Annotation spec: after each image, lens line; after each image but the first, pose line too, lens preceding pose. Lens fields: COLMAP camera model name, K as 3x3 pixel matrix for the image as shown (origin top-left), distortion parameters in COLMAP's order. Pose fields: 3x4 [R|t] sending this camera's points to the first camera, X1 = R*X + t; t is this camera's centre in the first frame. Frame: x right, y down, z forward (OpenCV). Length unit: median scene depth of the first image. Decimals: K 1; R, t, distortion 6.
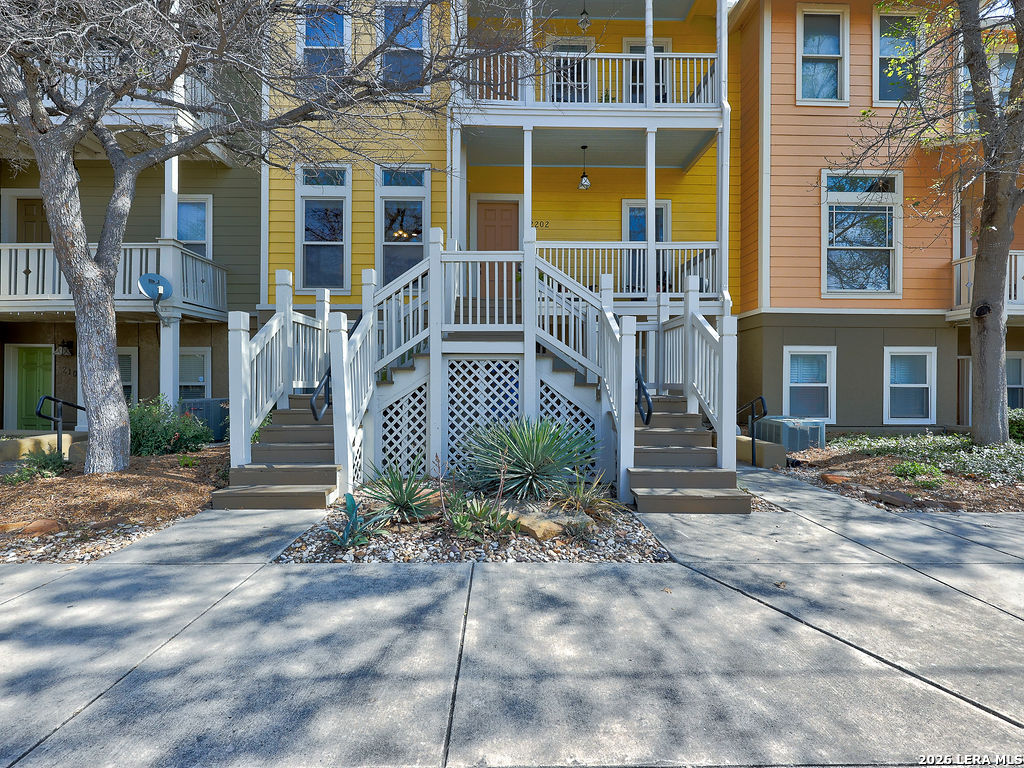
lens RADIAL K [[460.9, 0, 512.7], [0, 460.9, 381.4], [0, 0, 1]] dist [-0.000574, -0.000146]
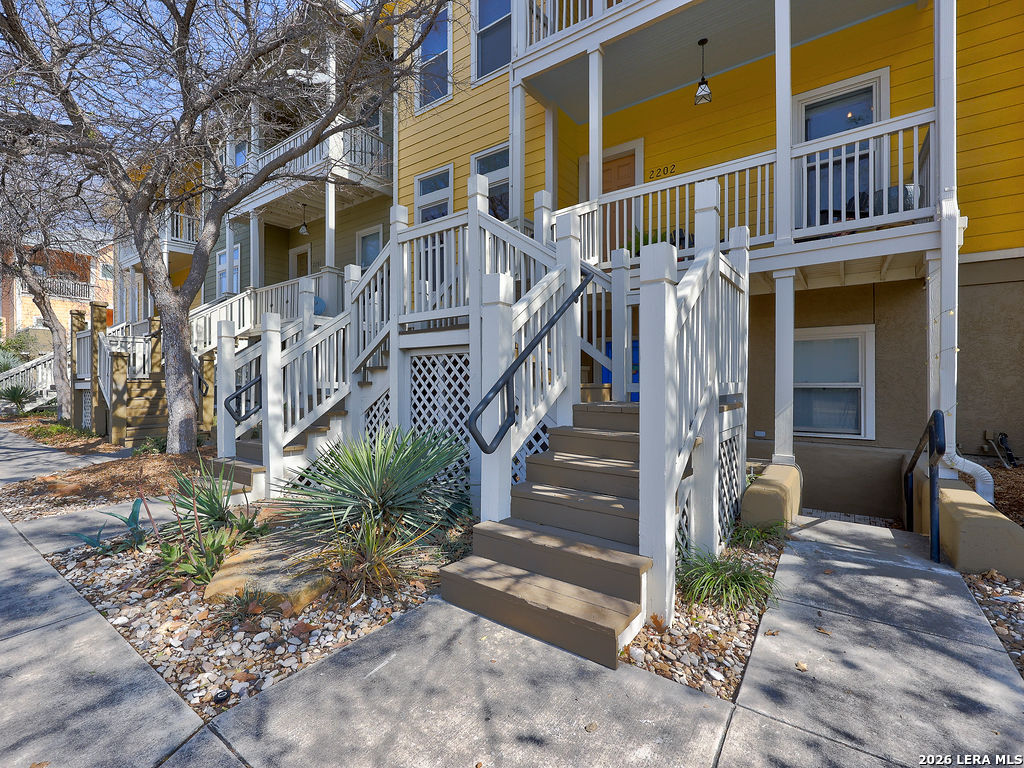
lens RADIAL K [[460.9, 0, 512.7], [0, 460.9, 381.4], [0, 0, 1]] dist [-0.000574, -0.000146]
pose [[0.800507, -0.005691, -0.599297, 0.526401], [0.007420, 0.999972, 0.000416, 0.000201], [0.599278, -0.004779, 0.800527, 0.424479]]
